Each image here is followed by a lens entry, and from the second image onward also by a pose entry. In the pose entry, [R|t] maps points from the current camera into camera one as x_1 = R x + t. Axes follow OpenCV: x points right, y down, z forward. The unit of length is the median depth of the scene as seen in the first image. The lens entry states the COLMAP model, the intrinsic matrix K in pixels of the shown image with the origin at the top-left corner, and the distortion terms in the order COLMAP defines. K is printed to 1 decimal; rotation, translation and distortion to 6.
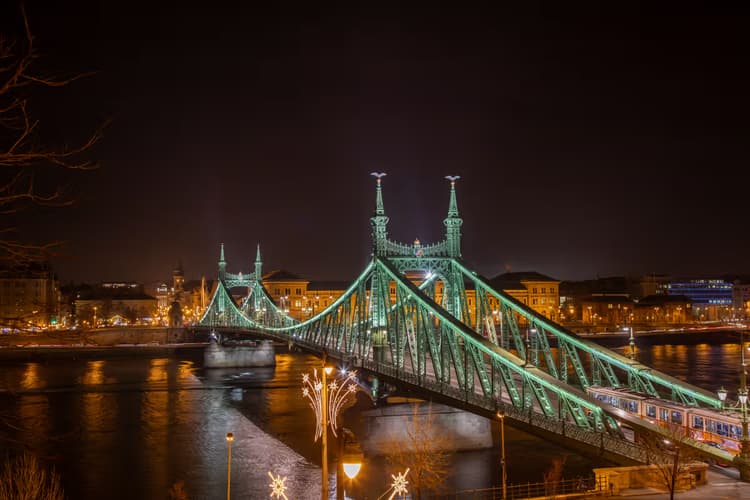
lens RADIAL K [[877.3, 0, 375.0], [0, 877.3, 250.0], [0, 0, 1]] dist [0.072945, 0.011431]
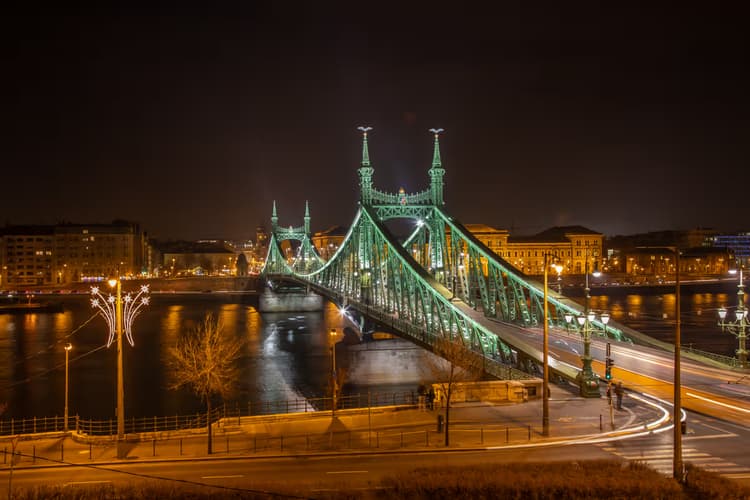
lens RADIAL K [[806.7, 0, 359.2], [0, 806.7, 251.2], [0, 0, 1]] dist [0.012676, 0.009747]
pose [[0.993195, -0.003686, -0.116406, 0.109085], [0.009612, 0.998684, 0.050386, 0.014016], [0.116067, -0.051162, 0.991923, 0.008161]]
